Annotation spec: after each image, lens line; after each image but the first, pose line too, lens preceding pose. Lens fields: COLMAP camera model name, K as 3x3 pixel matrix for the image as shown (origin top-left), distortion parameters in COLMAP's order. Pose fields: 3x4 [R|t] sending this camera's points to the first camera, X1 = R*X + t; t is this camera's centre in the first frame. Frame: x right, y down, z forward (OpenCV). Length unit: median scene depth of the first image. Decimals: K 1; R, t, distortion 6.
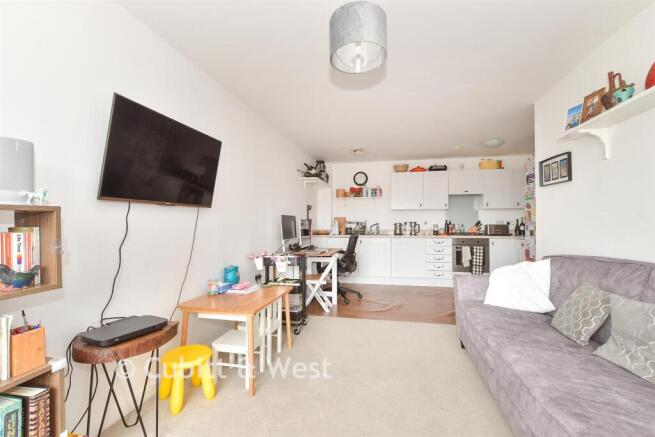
lens RADIAL K [[287.3, 0, 327.4], [0, 287.3, 226.8], [0, 0, 1]] dist [0.002490, 0.000617]
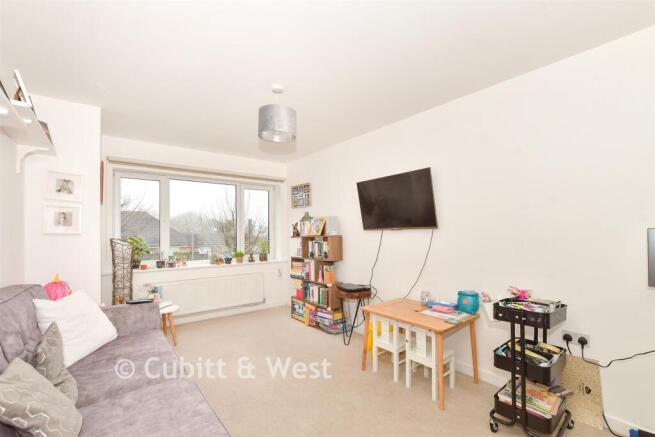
lens RADIAL K [[287.3, 0, 327.4], [0, 287.3, 226.8], [0, 0, 1]] dist [0.002490, 0.000617]
pose [[-0.668557, -0.006878, -0.743629, 0.303398], [0.001631, 0.999941, -0.010714, -0.025014], [0.743659, -0.008376, -0.668507, 0.609251]]
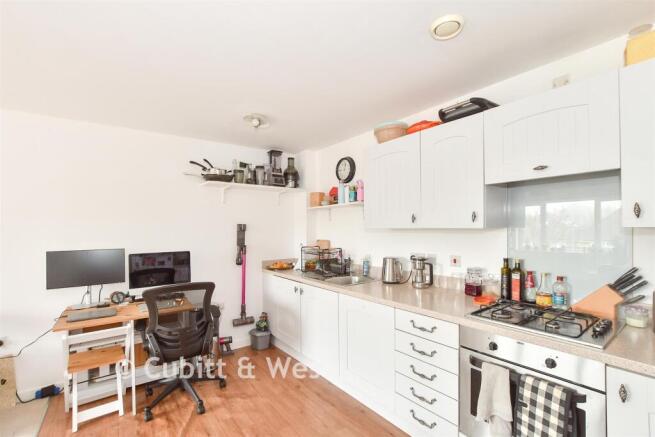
lens RADIAL K [[287.3, 0, 327.4], [0, 287.3, 226.8], [0, 0, 1]] dist [0.002490, 0.000617]
pose [[0.751269, -0.007204, -0.659957, 0.481488], [0.004923, 0.999974, -0.005311, -0.059593], [0.659978, 0.000741, 0.751284, 0.603918]]
